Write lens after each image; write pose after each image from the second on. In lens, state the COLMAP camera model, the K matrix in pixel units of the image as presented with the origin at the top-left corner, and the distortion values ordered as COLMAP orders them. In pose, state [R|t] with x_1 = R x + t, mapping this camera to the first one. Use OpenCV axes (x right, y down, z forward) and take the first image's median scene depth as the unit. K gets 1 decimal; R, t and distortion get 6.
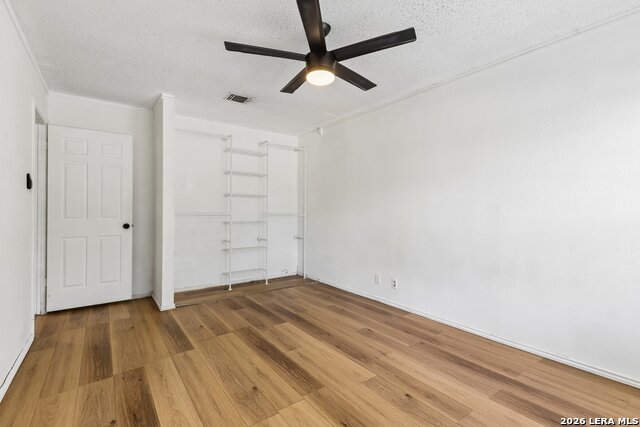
lens RADIAL K [[301.4, 0, 320.1], [0, 301.4, 211.9], [0, 0, 1]] dist [0.021095, -0.003148]
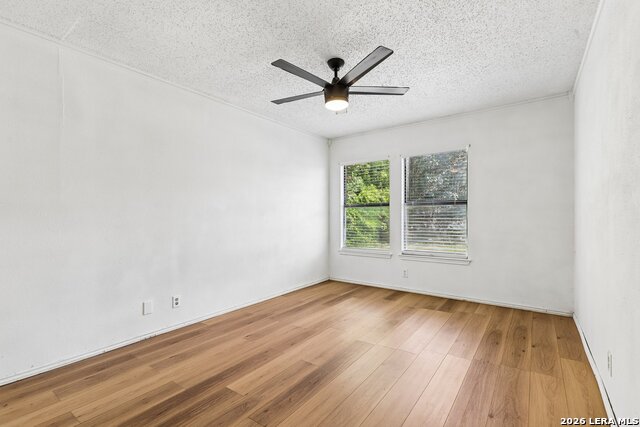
lens RADIAL K [[301.4, 0, 319.8], [0, 301.4, 213.6], [0, 0, 1]] dist [0.021095, -0.003148]
pose [[-0.318011, -0.004123, 0.948078, -0.844834], [0.000253, 0.999990, 0.004434, -0.022007], [-0.948087, 0.001650, -0.318007, 1.063233]]
